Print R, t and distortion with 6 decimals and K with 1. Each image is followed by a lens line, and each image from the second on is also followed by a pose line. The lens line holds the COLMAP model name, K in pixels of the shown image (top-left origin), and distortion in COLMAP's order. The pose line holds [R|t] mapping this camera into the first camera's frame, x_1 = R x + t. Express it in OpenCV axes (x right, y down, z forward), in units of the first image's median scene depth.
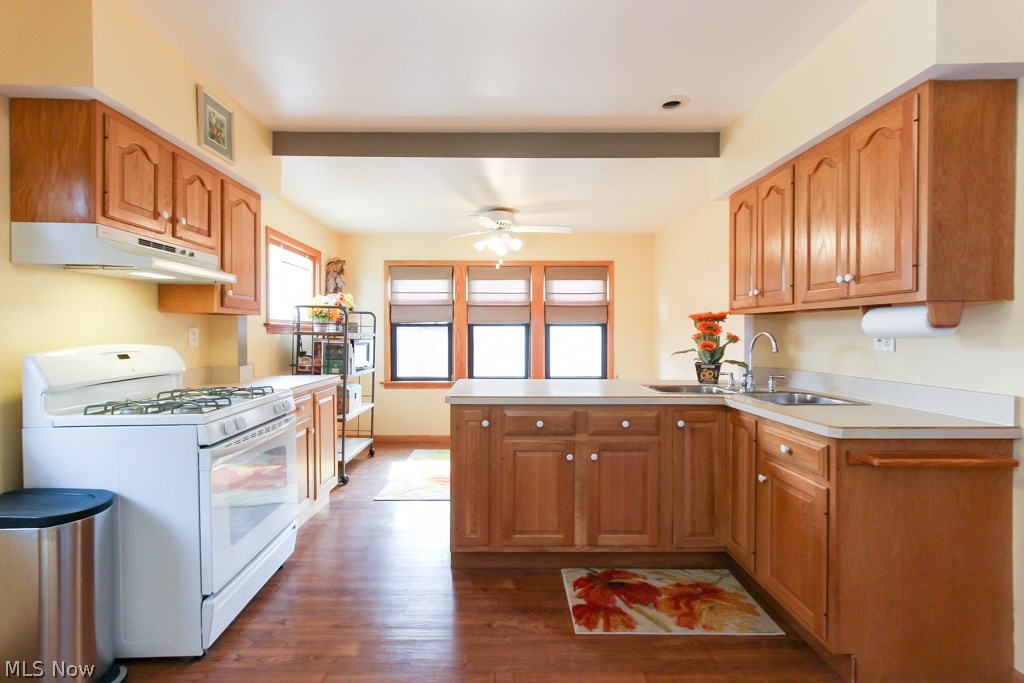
lens RADIAL K [[478.2, 0, 510.3], [0, 478.2, 337.8], [0, 0, 1]] dist [0.000553, 0.000328]
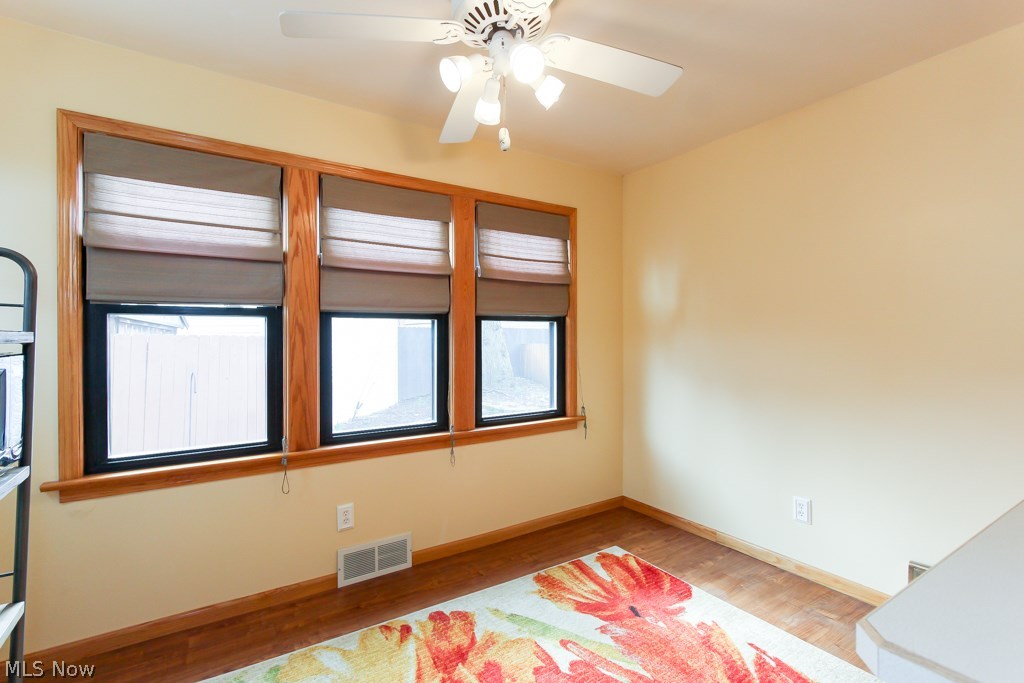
lens RADIAL K [[478.2, 0, 485.0], [0, 478.2, 337.4], [0, 0, 1]] dist [0.000553, 0.000328]
pose [[0.868491, -0.002474, 0.495699, -0.169664], [0.004274, 0.999988, -0.002498, -0.003870], [-0.495687, 0.004288, 0.868491, 0.560565]]
